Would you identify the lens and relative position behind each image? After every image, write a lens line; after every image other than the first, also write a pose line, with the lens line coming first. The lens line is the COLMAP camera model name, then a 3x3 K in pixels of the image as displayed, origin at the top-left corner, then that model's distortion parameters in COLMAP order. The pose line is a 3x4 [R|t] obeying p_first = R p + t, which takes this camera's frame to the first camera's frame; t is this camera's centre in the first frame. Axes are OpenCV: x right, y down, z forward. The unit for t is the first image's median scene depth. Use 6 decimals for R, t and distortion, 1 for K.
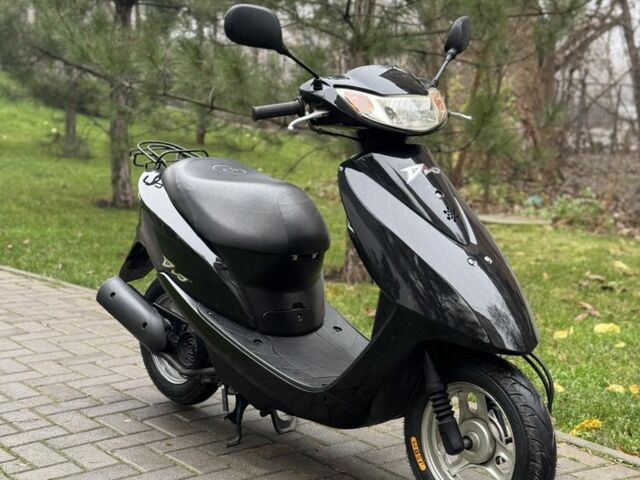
lens RADIAL K [[1181.5, 0, 315.6], [0, 1181.5, 239.8], [0, 0, 1]] dist [0.127844, 0.000000]
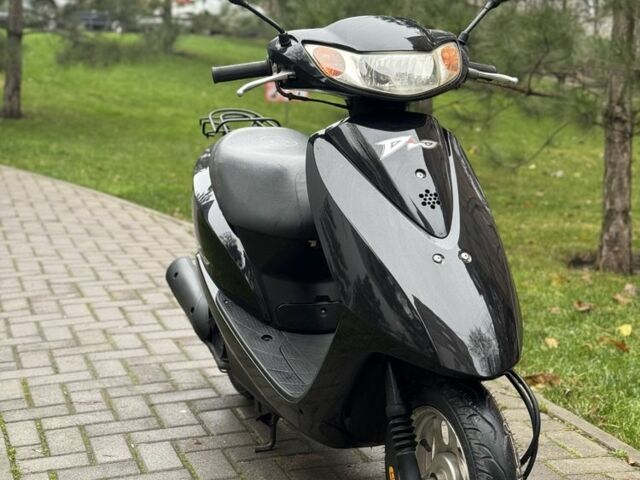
lens RADIAL K [[1181.5, 0, 322.2], [0, 1181.5, 240.8], [0, 0, 1]] dist [0.127844, 0.000000]
pose [[0.946846, 0.038961, -0.319319, 0.299077], [-0.031435, 0.999094, 0.028692, -0.013582], [0.320147, -0.017129, 0.947213, 0.206499]]
